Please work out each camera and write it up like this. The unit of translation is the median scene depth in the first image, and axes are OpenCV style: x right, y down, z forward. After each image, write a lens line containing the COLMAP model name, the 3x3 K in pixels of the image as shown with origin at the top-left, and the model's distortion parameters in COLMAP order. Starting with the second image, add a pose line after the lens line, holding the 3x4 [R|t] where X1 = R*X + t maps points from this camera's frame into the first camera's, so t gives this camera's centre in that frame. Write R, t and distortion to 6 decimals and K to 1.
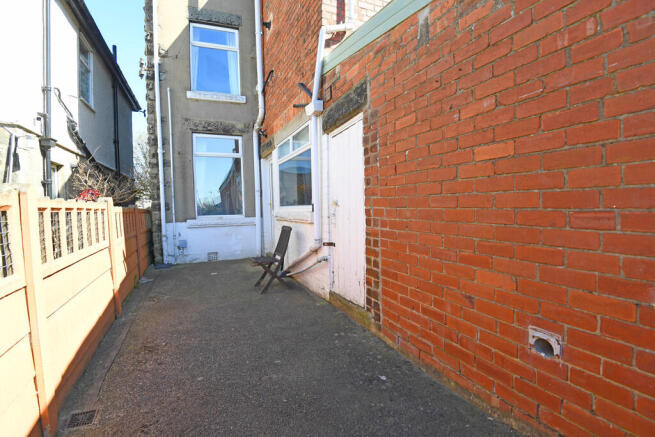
lens RADIAL K [[314.4, 0, 326.9], [0, 314.4, 218.3], [0, 0, 1]] dist [-0.038949, -0.001503]
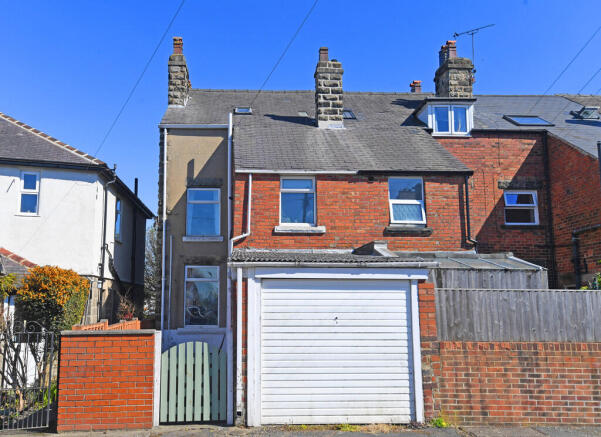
lens RADIAL K [[609.3, 0, 299.5], [0, 609.3, 218.3], [0, 0, 1]] dist [-0.002287, 0.000000]
pose [[0.955849, -0.009940, -0.293691, 0.896310], [-0.039342, 0.986102, -0.161417, -0.060583], [0.291213, 0.165845, 0.942173, -1.520490]]
